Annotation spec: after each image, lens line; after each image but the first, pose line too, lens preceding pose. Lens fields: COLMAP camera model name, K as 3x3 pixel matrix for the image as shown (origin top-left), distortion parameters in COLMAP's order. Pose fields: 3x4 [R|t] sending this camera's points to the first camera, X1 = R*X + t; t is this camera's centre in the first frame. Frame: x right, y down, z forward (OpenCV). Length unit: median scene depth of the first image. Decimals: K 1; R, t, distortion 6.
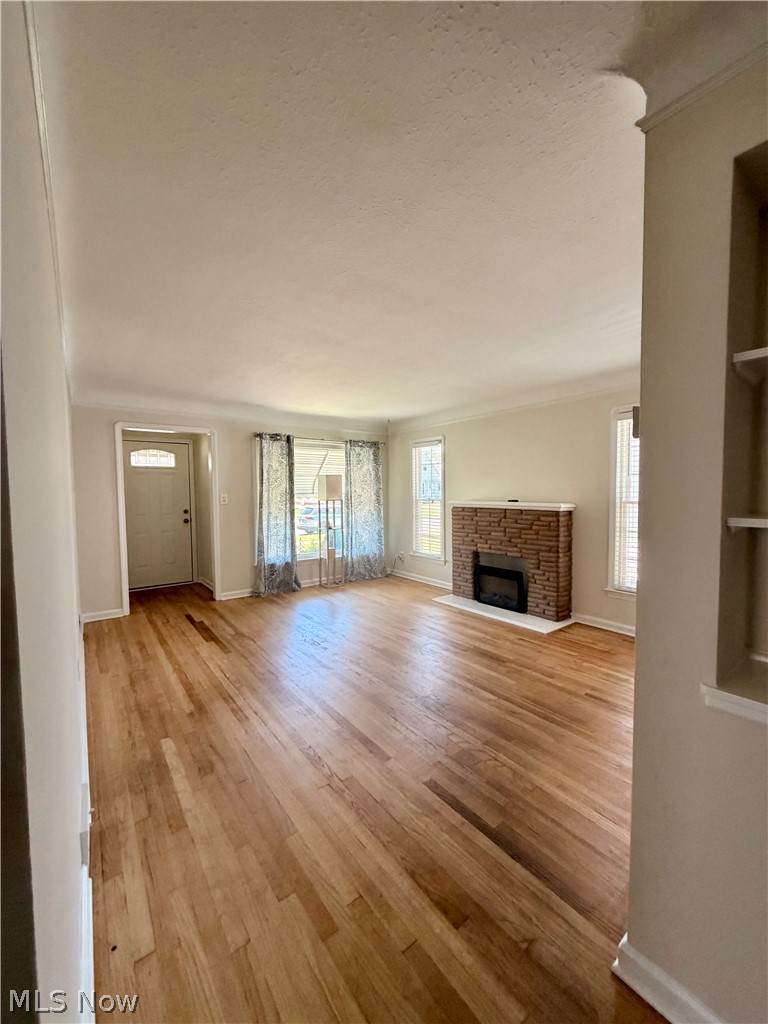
lens RADIAL K [[409.8, 0, 383.1], [0, 409.8, 512.3], [0, 0, 1]] dist [-0.001339, 0.000188]
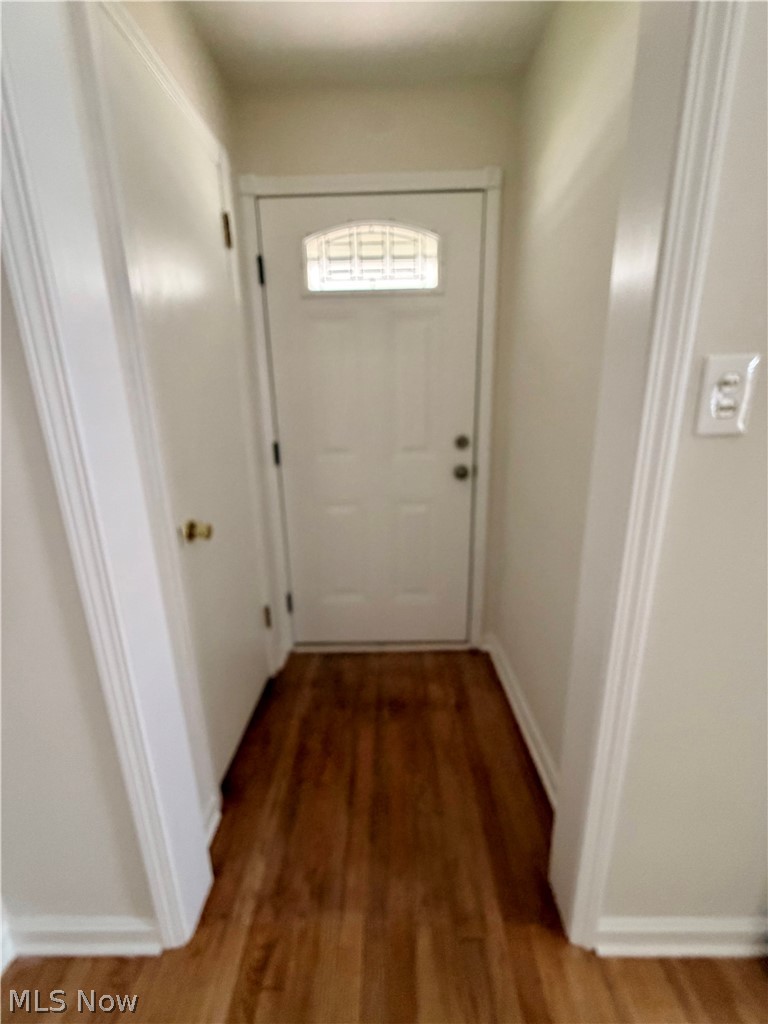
lens RADIAL K [[409.8, 0, 388.0], [0, 409.8, 513.8], [0, 0, 1]] dist [-0.001339, 0.000188]
pose [[0.799341, 0.157148, -0.579964, -0.340418], [-0.020115, 0.971652, 0.235557, -0.021170], [0.600541, -0.176624, 0.779843, 0.719872]]
